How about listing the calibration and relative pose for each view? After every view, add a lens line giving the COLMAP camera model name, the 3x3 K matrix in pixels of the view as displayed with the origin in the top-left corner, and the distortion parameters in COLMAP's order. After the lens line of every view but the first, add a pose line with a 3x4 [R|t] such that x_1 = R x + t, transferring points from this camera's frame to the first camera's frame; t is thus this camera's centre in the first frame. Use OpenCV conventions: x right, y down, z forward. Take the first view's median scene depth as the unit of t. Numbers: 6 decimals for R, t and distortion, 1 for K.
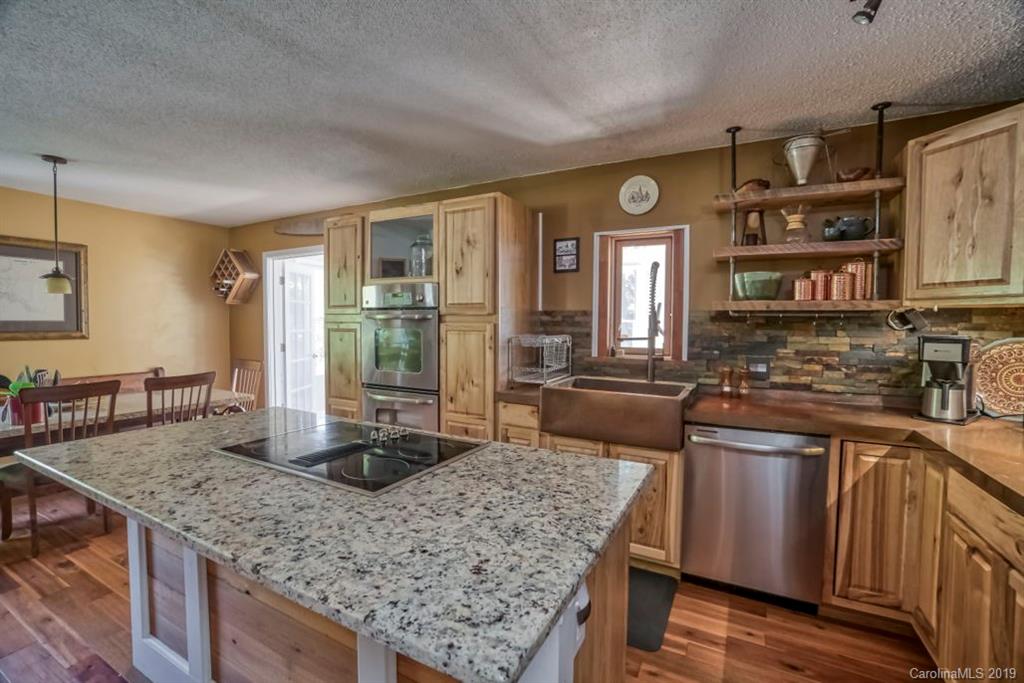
lens RADIAL K [[450.4, 0, 506.8], [0, 450.4, 337.6], [0, 0, 1]] dist [-0.061367, 0.021505]
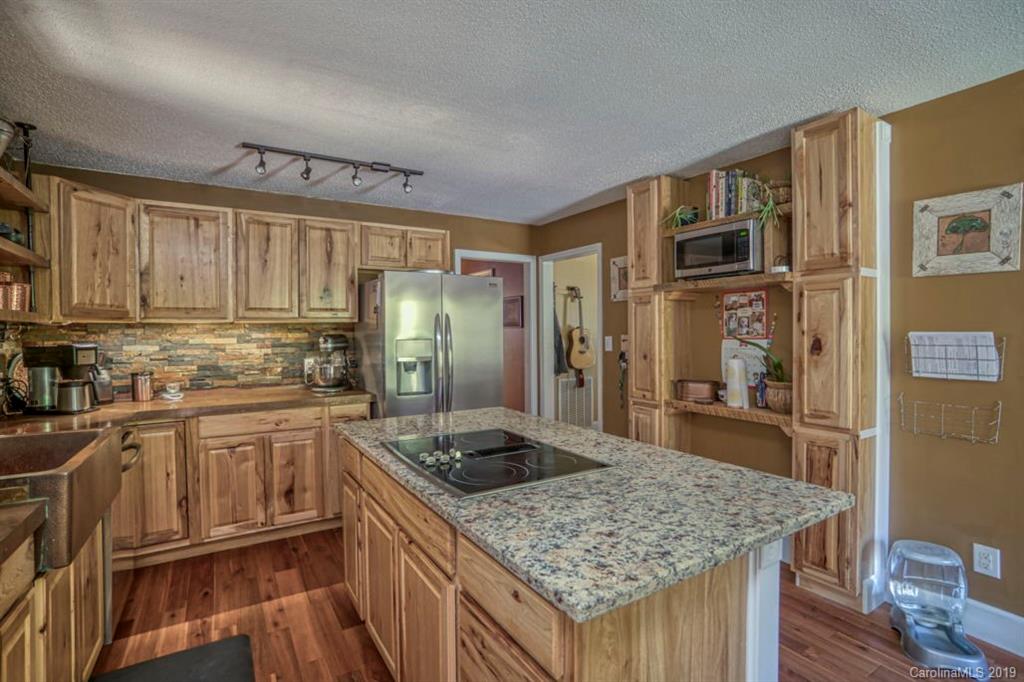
lens RADIAL K [[484.9, 0, 509.9], [0, 484.9, 338.0], [0, 0, 1]] dist [-0.058081, 0.028144]
pose [[-0.867201, -0.006304, 0.497918, -0.614879], [0.020989, 0.998568, 0.049200, -0.051709], [-0.497515, 0.053117, -0.865827, 1.244780]]
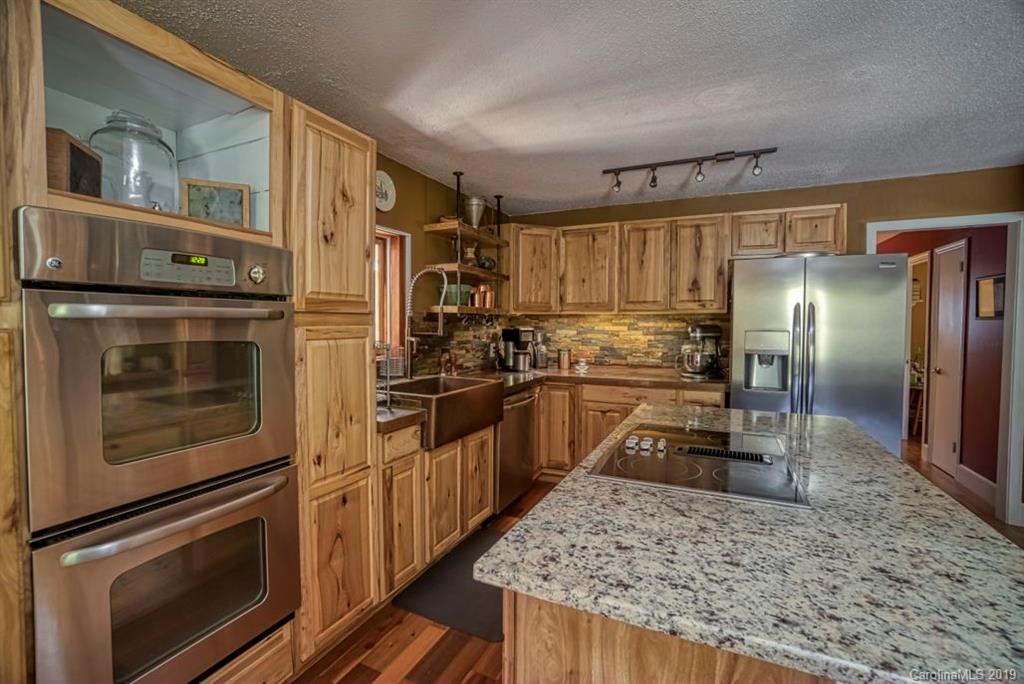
lens RADIAL K [[450.4, 0, 506.8], [0, 450.4, 338.1], [0, 0, 1]] dist [-0.061367, 0.021505]
pose [[-0.049582, -0.041550, 0.997905, -0.829198], [0.032770, 0.998529, 0.043204, -0.040396], [-0.998232, 0.034843, -0.048148, 0.936849]]
